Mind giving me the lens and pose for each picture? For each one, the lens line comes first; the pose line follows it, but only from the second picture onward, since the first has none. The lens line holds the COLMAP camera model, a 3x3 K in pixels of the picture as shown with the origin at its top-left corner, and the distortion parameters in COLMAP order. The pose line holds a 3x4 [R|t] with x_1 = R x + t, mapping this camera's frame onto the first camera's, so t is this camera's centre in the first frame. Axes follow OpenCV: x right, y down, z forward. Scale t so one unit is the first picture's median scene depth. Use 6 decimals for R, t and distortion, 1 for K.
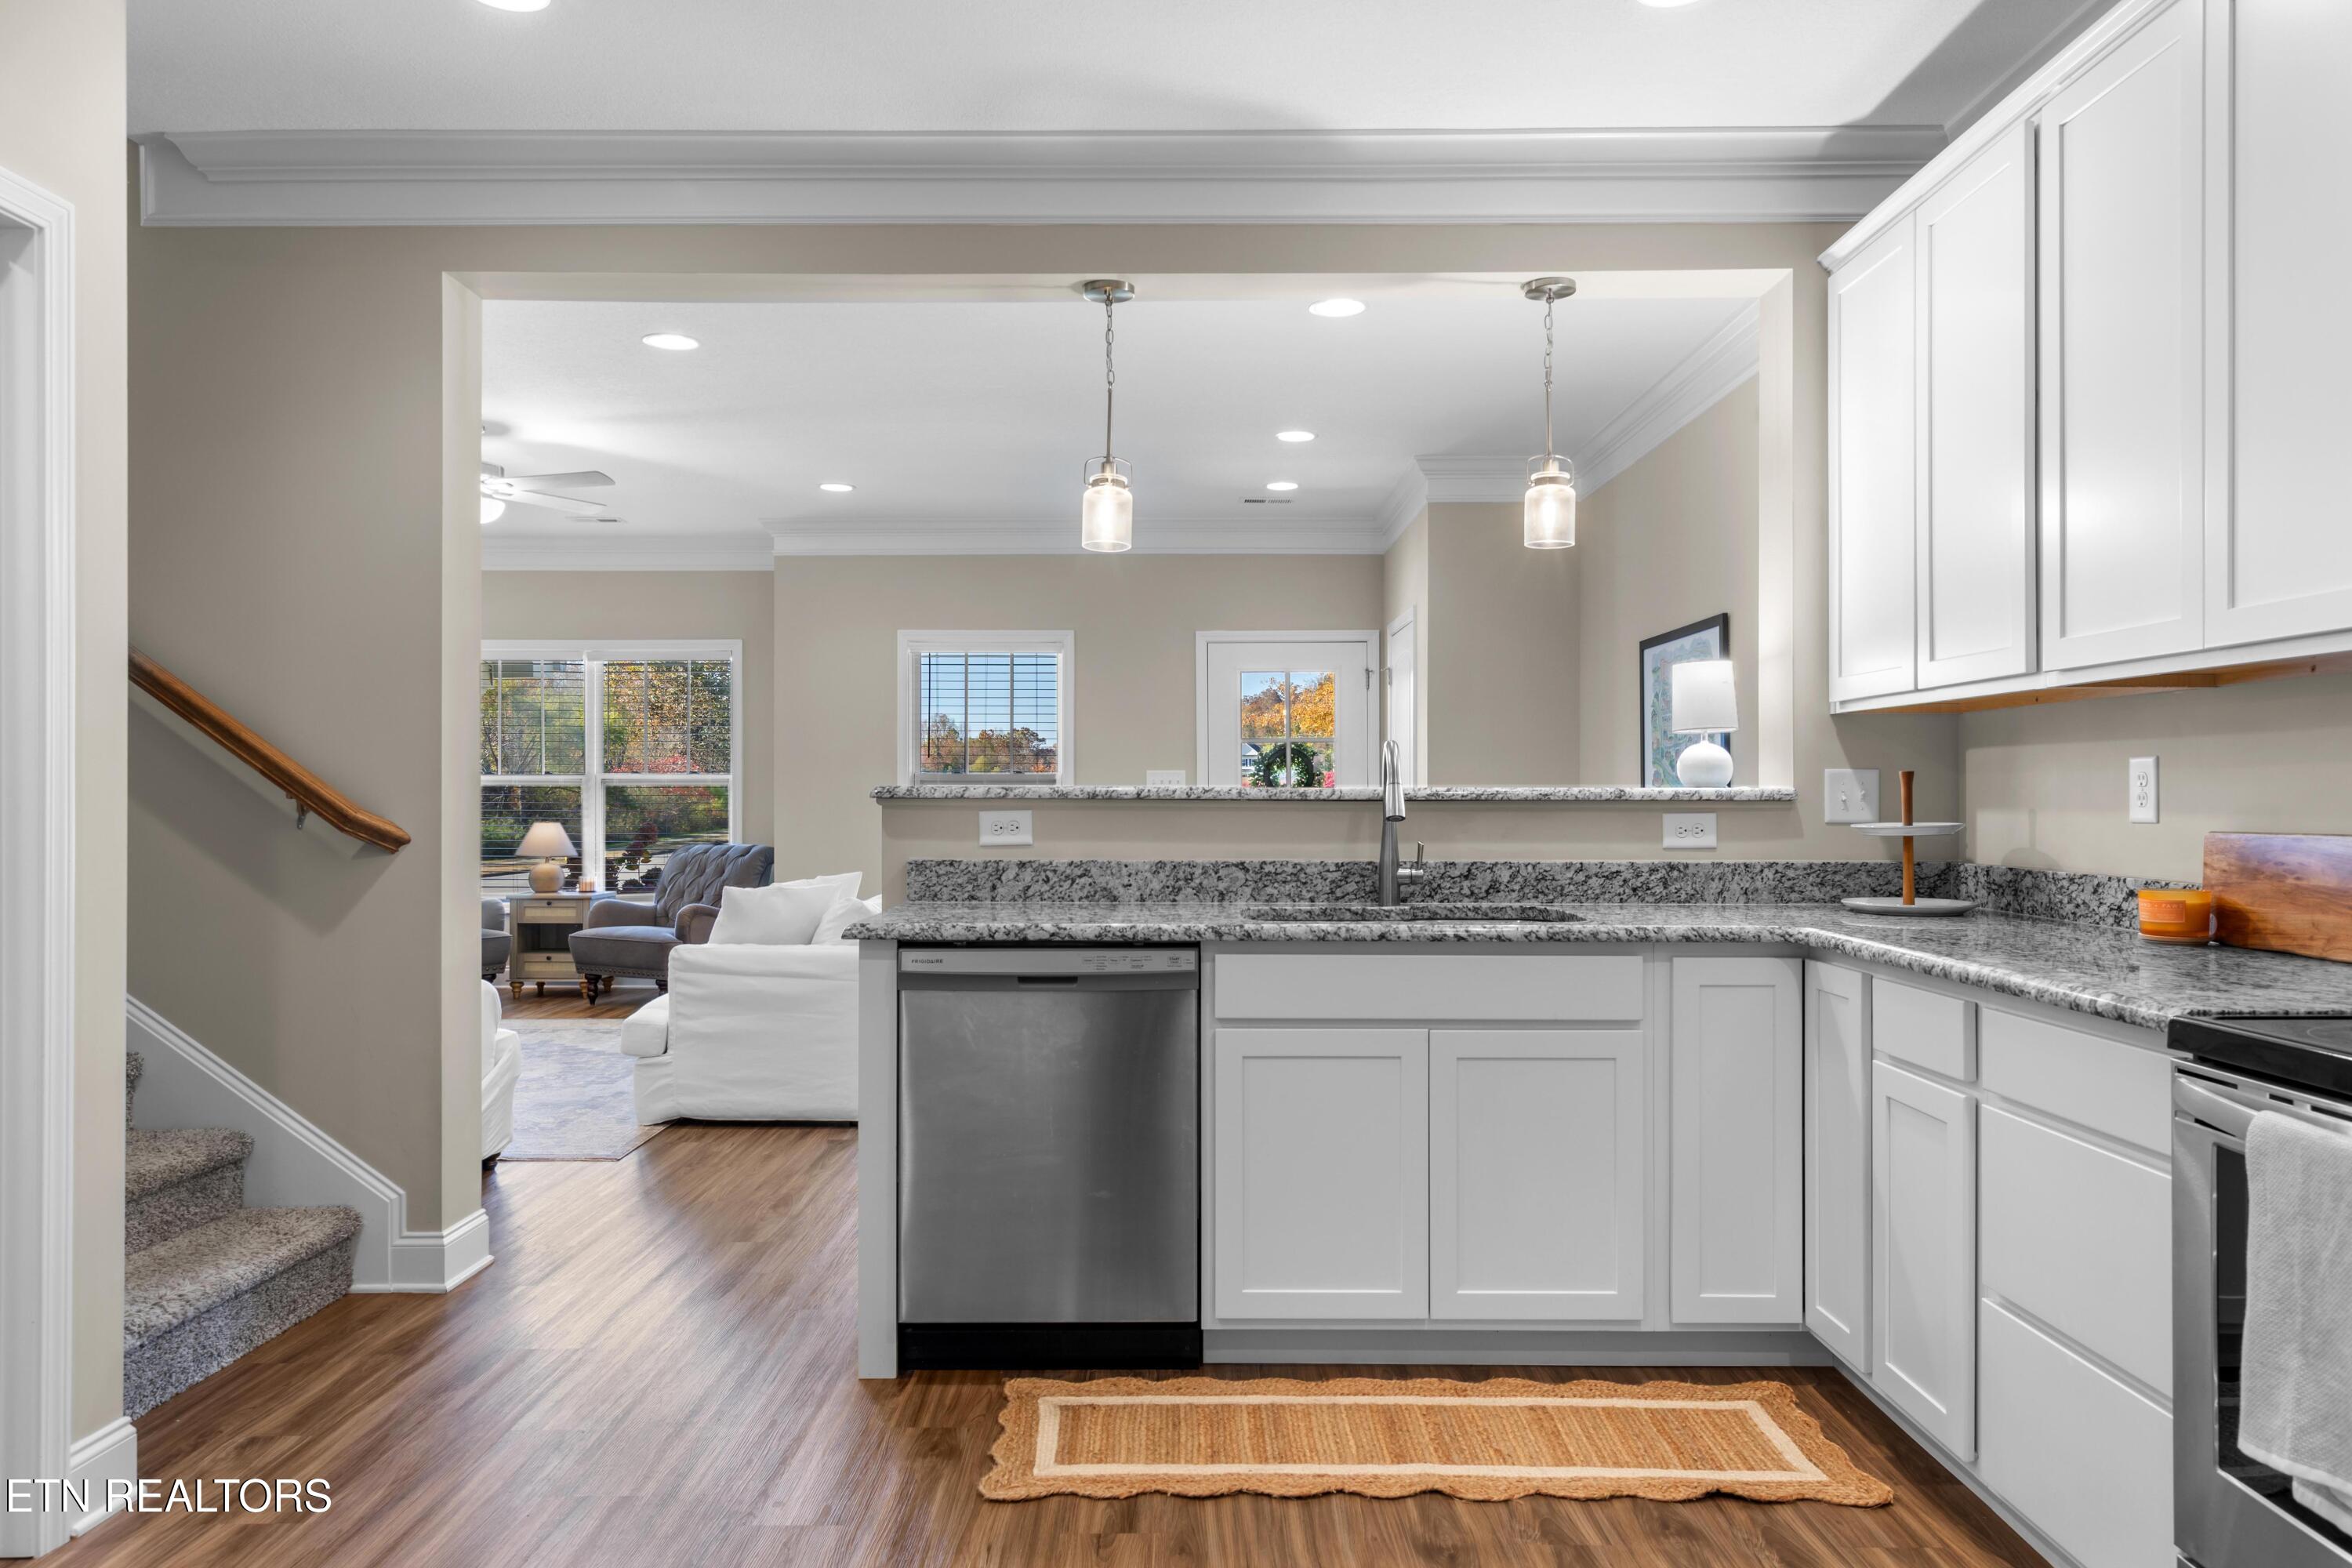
lens RADIAL K [[1566.2, 0, 1178.4], [0, 1566.2, 781.7], [0, 0, 1]] dist [0.013533, 0.001464]
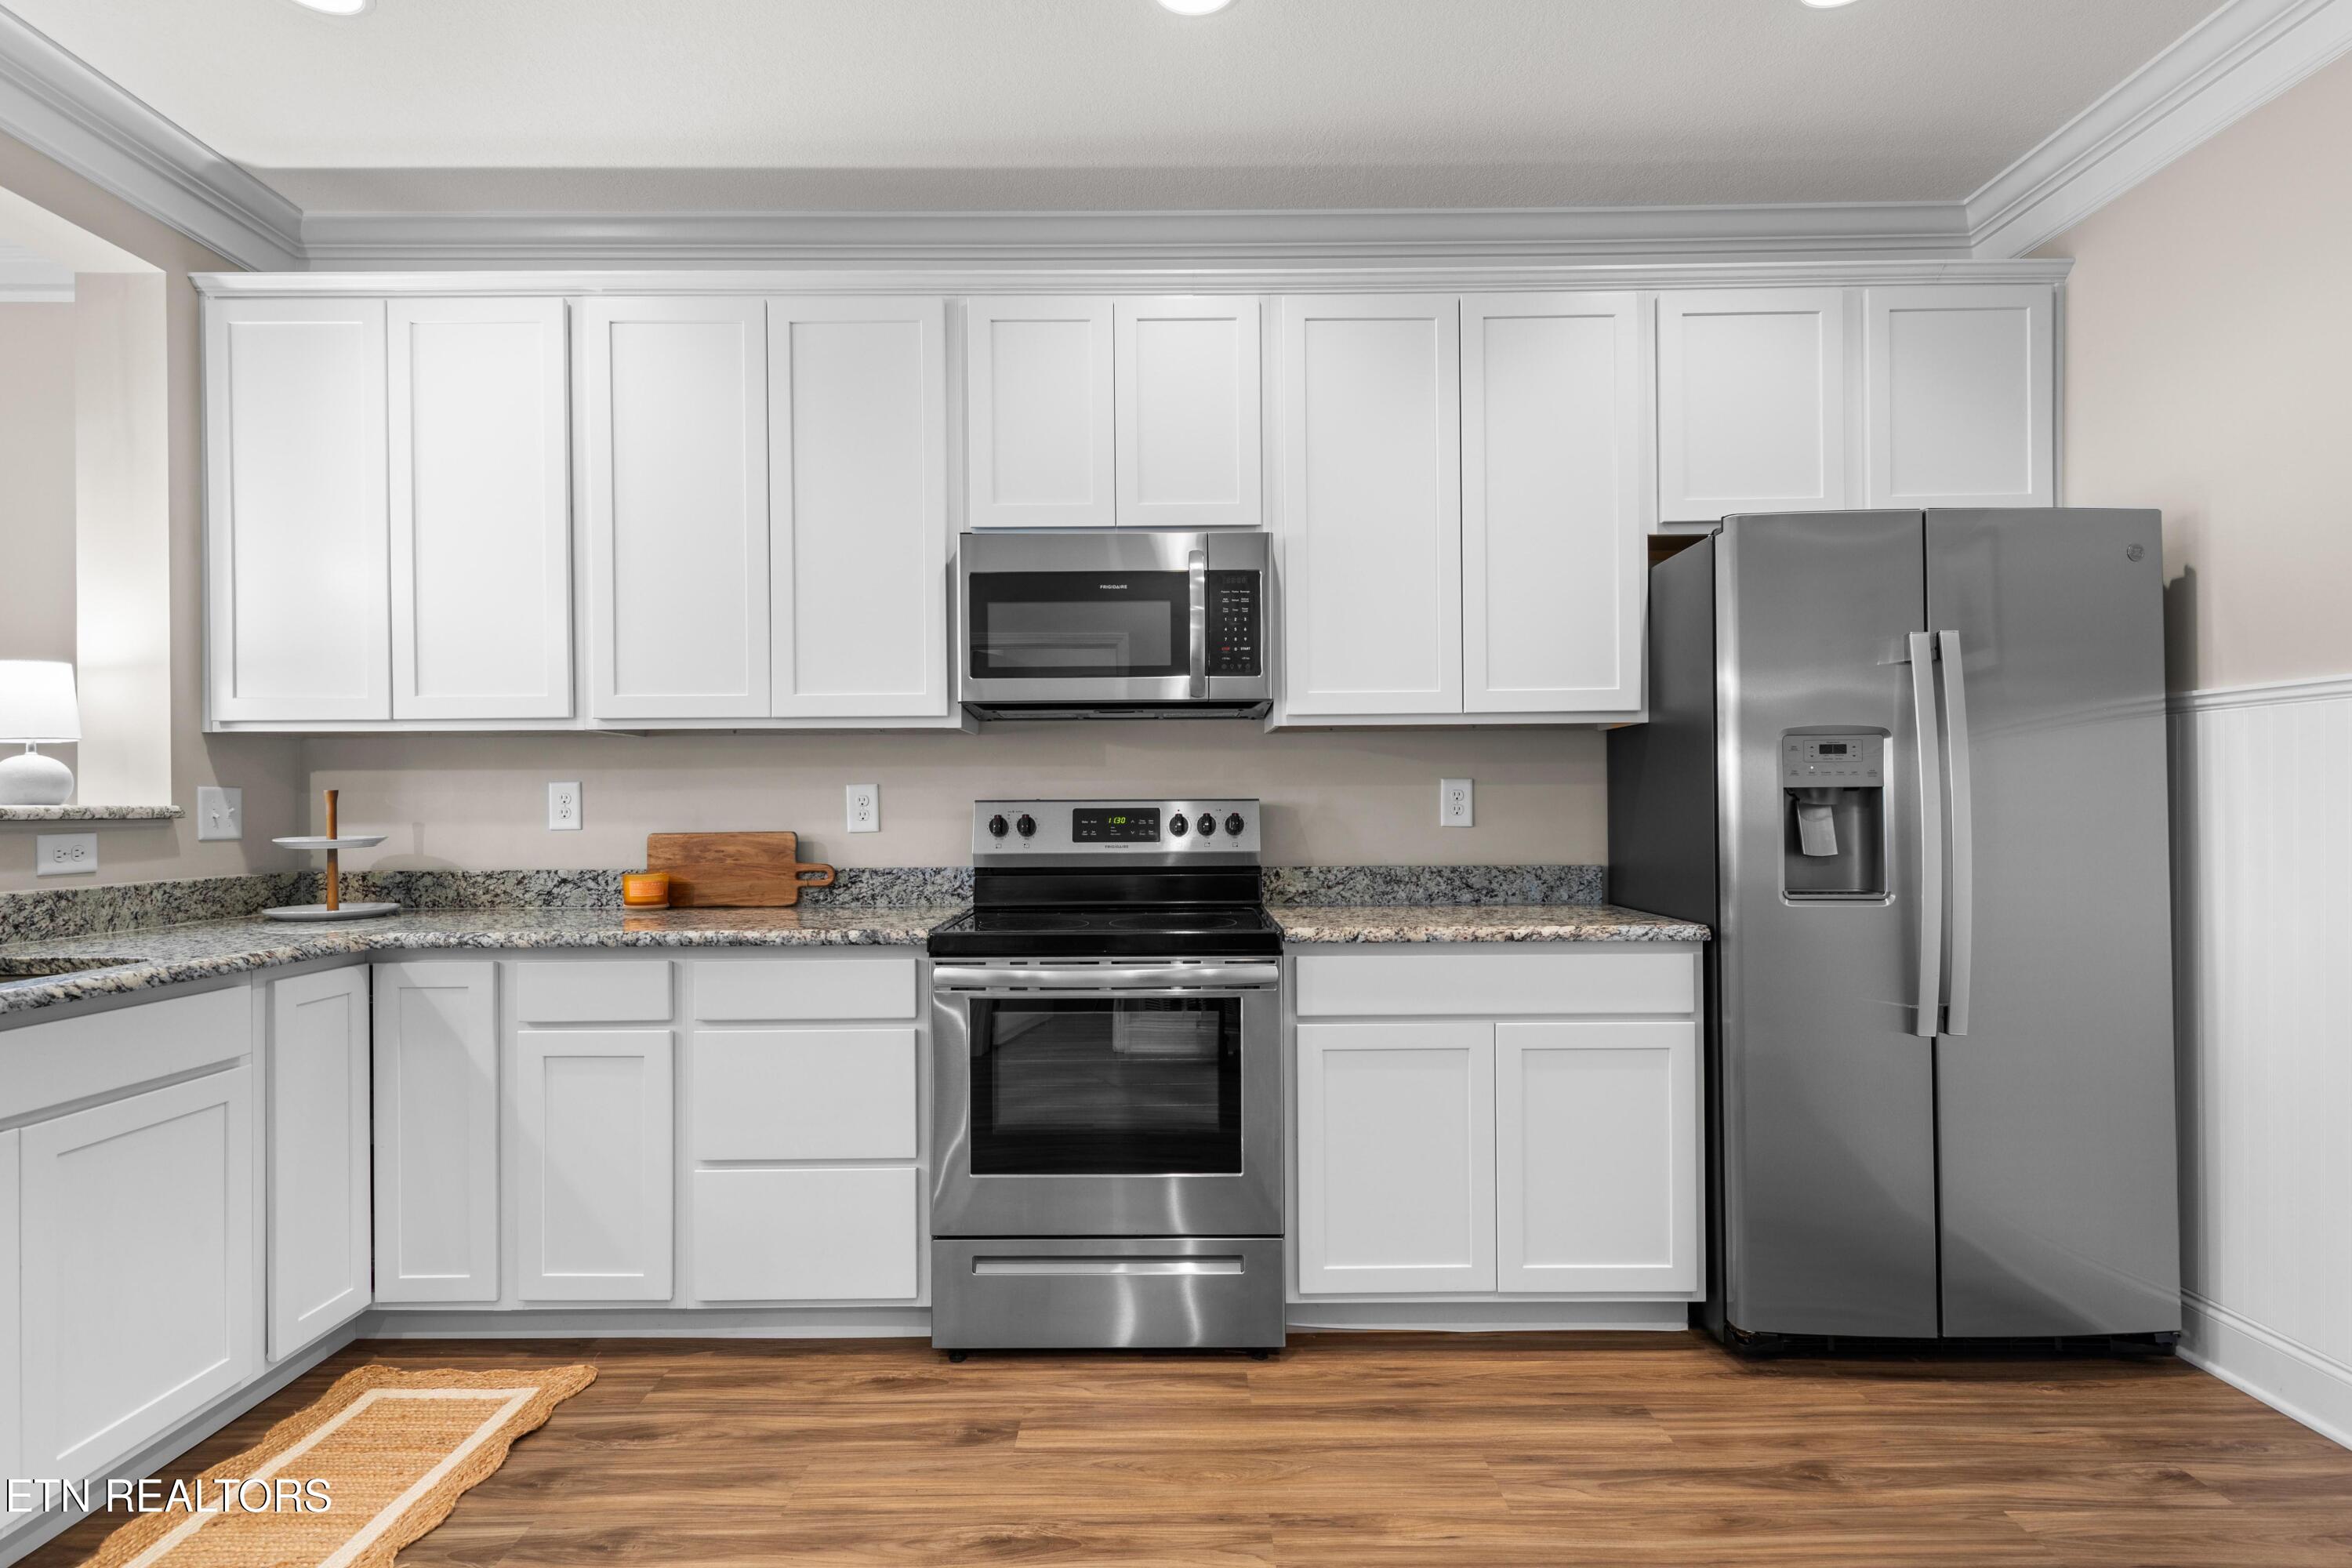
lens RADIAL K [[1155.4, 0, 1177.2], [0, 1155.4, 802.4], [0, 0, 1]] dist [0.007230, 0.001797]
pose [[-0.009912, 0.003702, 0.999944, -0.392568], [-0.000736, 0.999993, -0.003709, 0.005055], [-0.999951, -0.000773, -0.009909, 0.446752]]
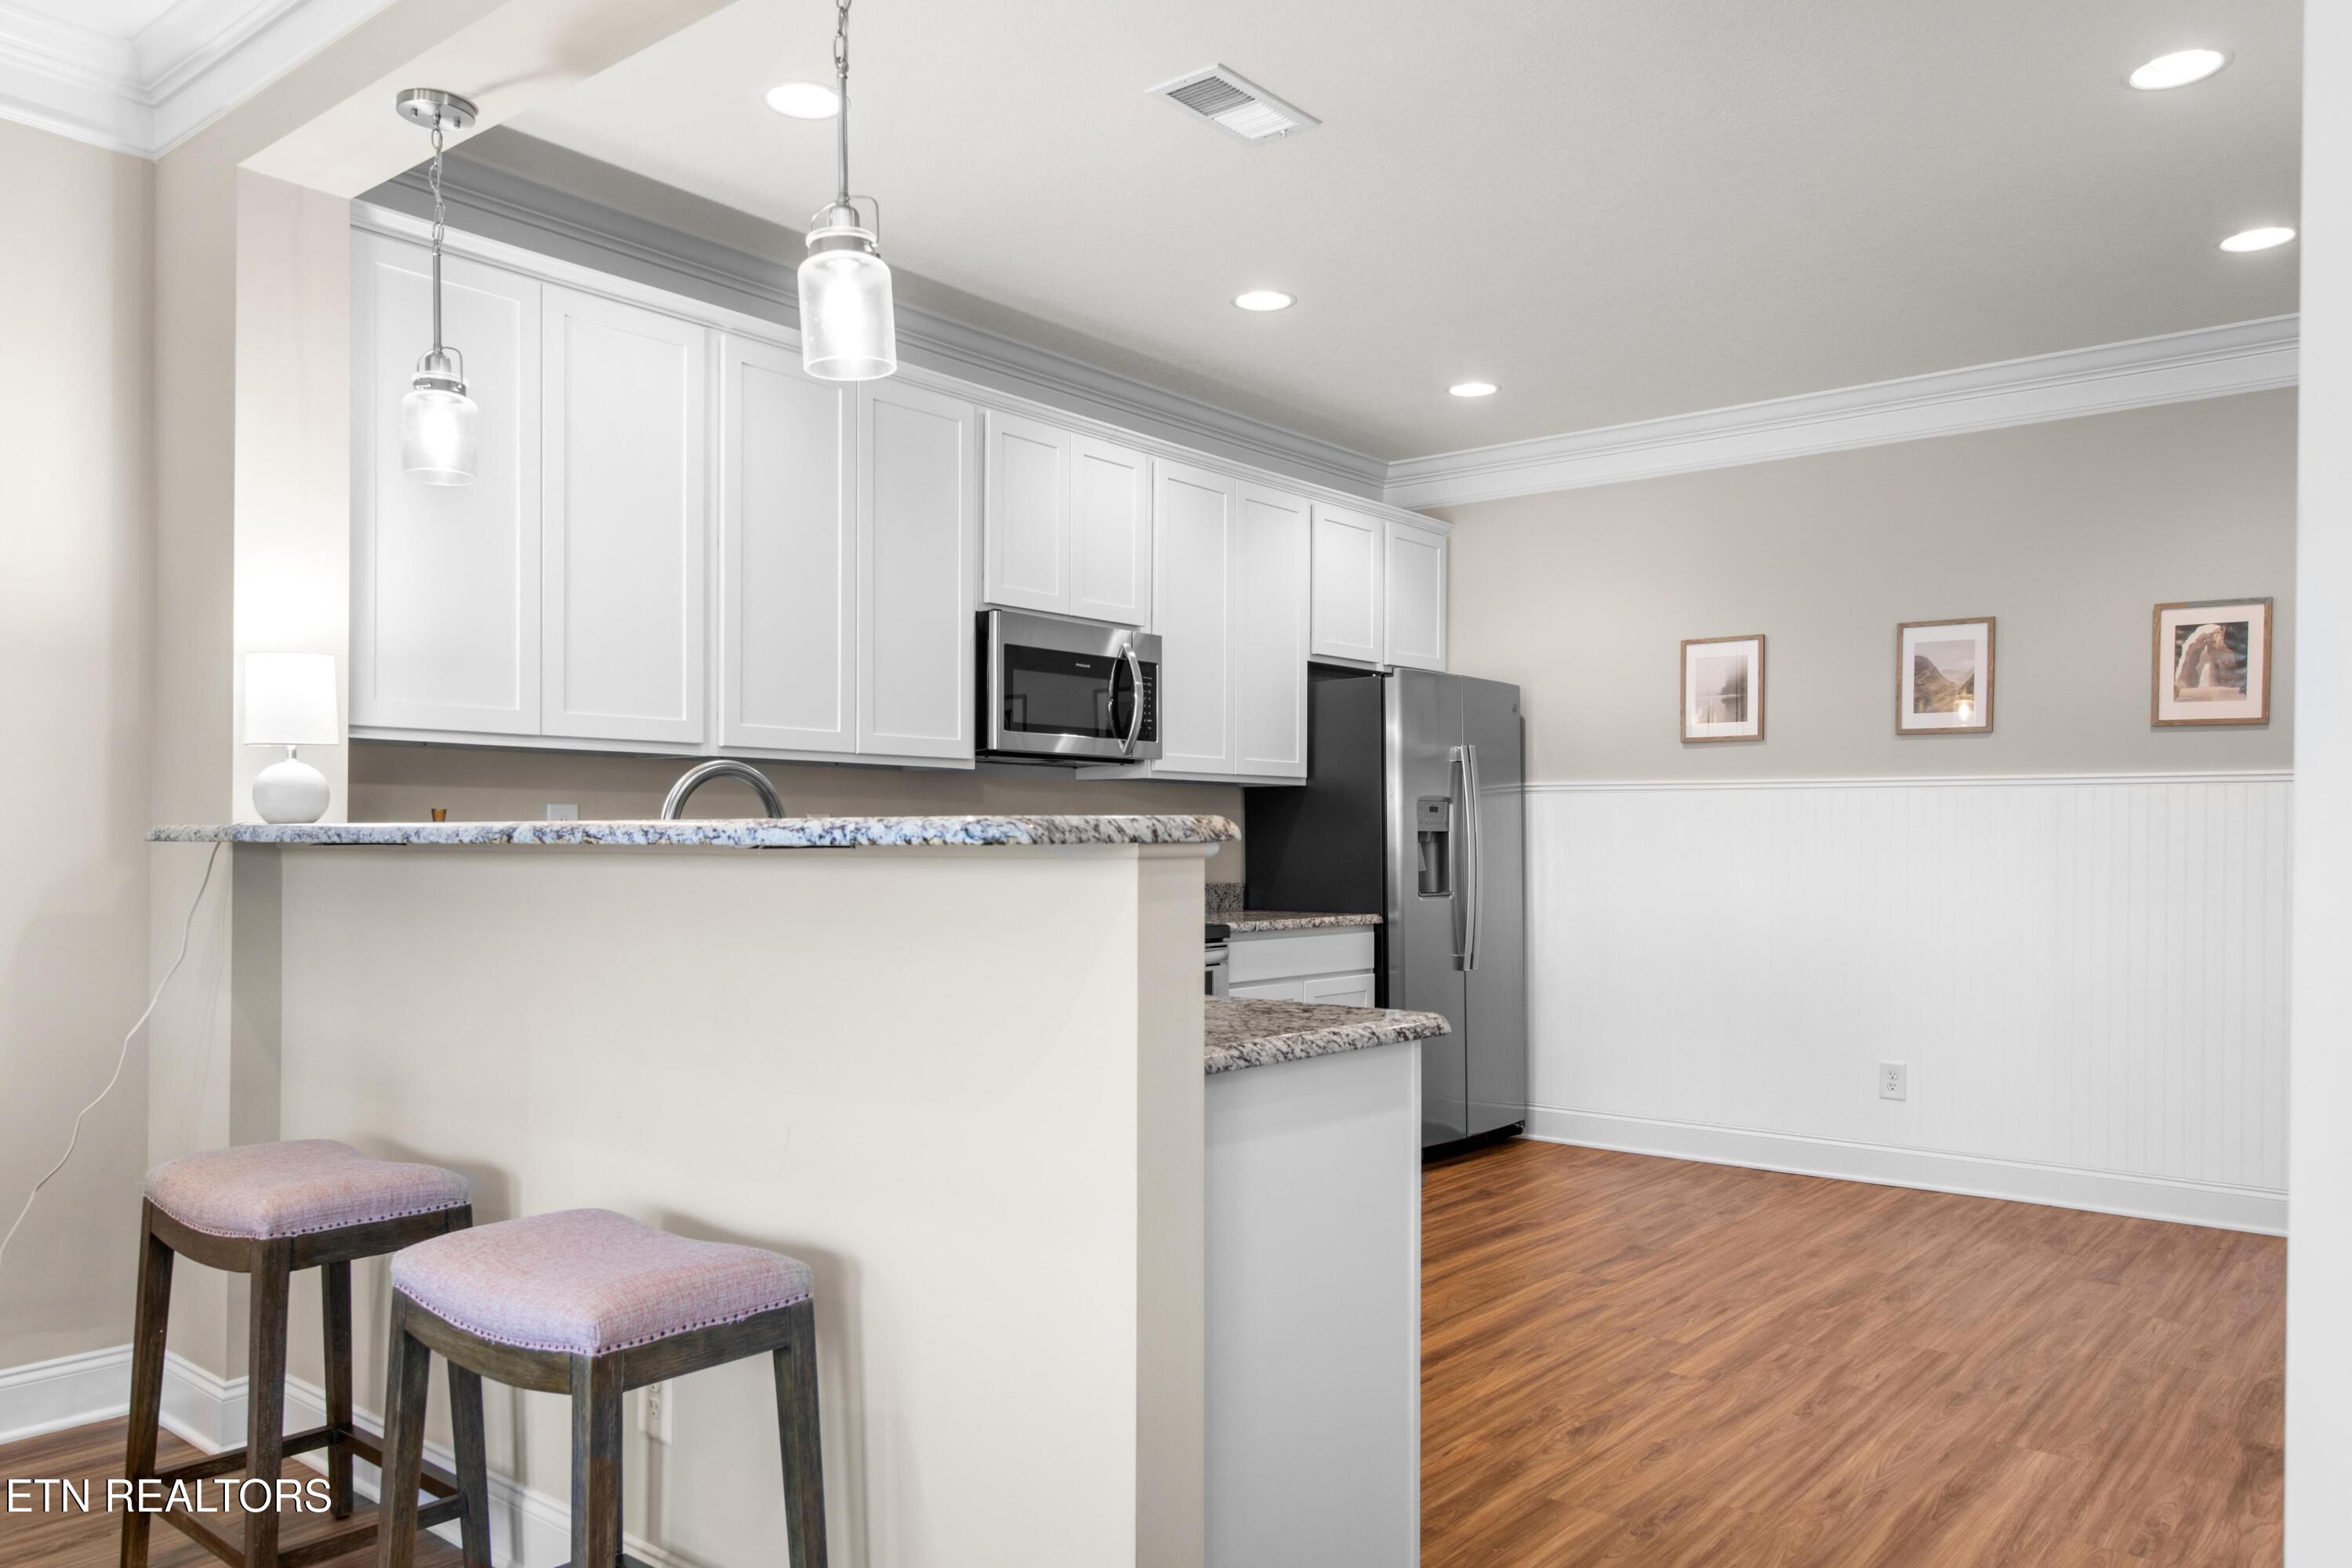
lens RADIAL K [[1654.7, 0, 1182.7], [0, 1654.7, 858.2], [0, 0, 1]] dist [-0.007090, -0.000584]
pose [[-0.779894, -0.007923, 0.625861, -0.597563], [-0.007925, 0.999965, 0.002785, 0.019619], [-0.625861, -0.002788, -0.779930, 1.697272]]
